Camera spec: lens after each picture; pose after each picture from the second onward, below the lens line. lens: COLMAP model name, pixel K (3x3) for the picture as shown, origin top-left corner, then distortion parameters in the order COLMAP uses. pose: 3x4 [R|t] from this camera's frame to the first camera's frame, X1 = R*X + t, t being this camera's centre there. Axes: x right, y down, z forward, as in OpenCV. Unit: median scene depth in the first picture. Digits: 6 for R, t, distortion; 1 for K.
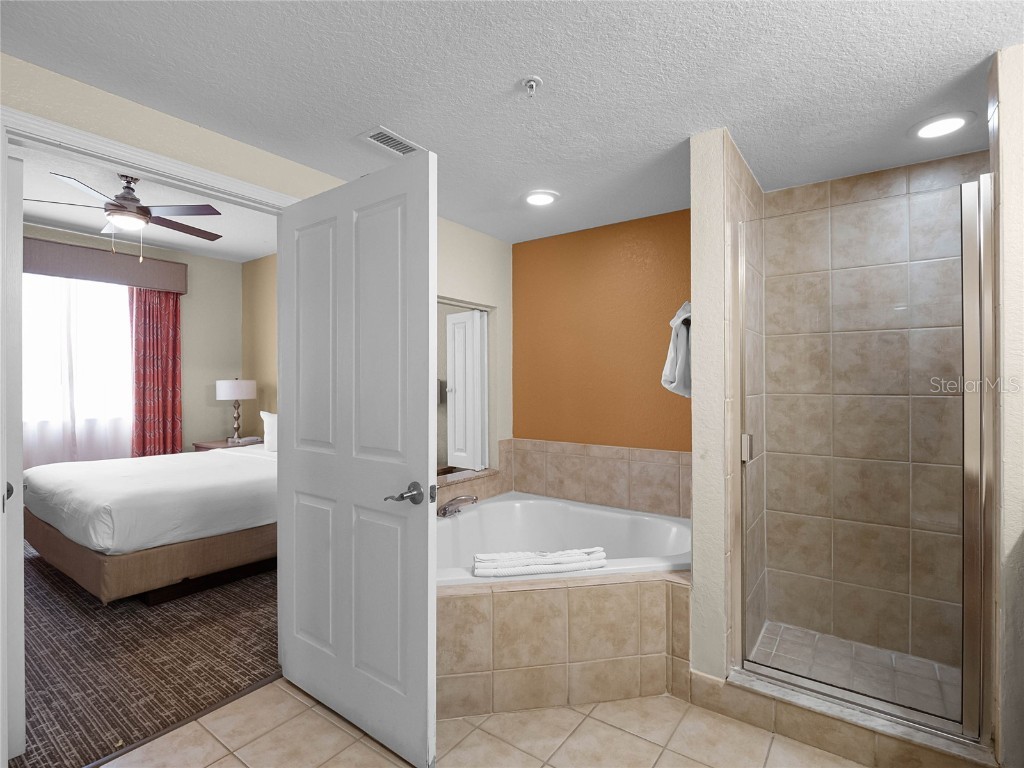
lens RADIAL K [[502.1, 0, 511.2], [0, 502.1, 378.3], [0, 0, 1]] dist [-0.009082, -0.004030]
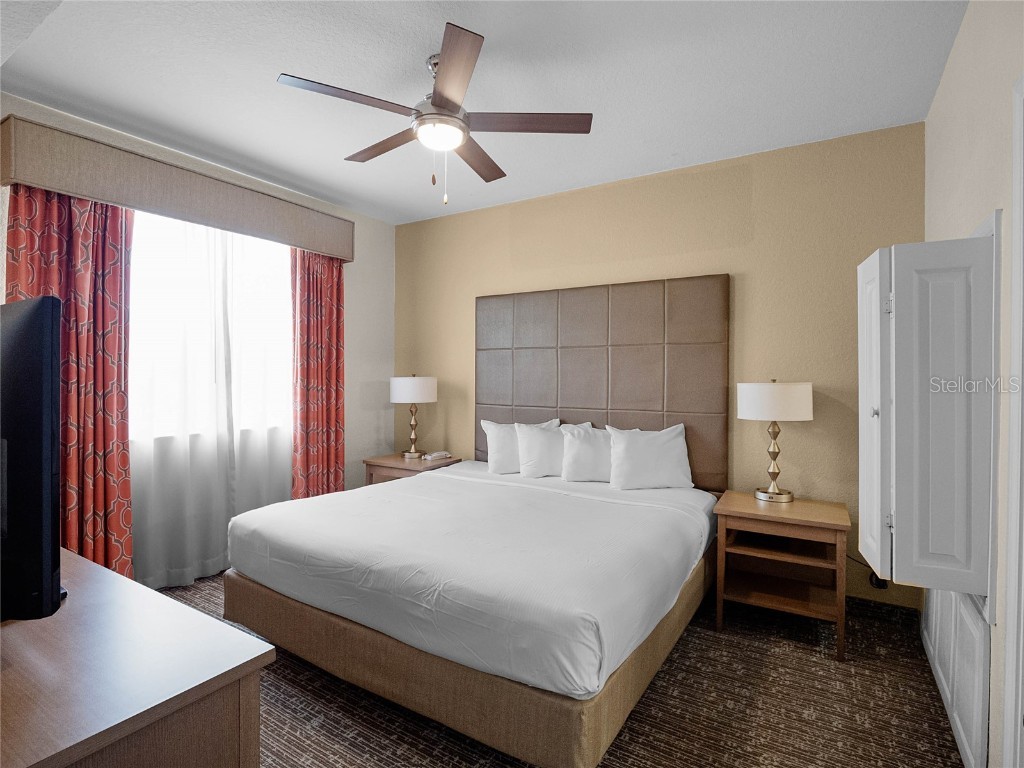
lens RADIAL K [[502.1, 0, 517.0], [0, 502.1, 382.9], [0, 0, 1]] dist [-0.009082, -0.004030]
pose [[0.996826, 0.009933, 0.078993, -0.479092], [-0.011683, 0.999696, 0.021720, -0.006062], [-0.078753, -0.022574, 0.996639, 0.233776]]
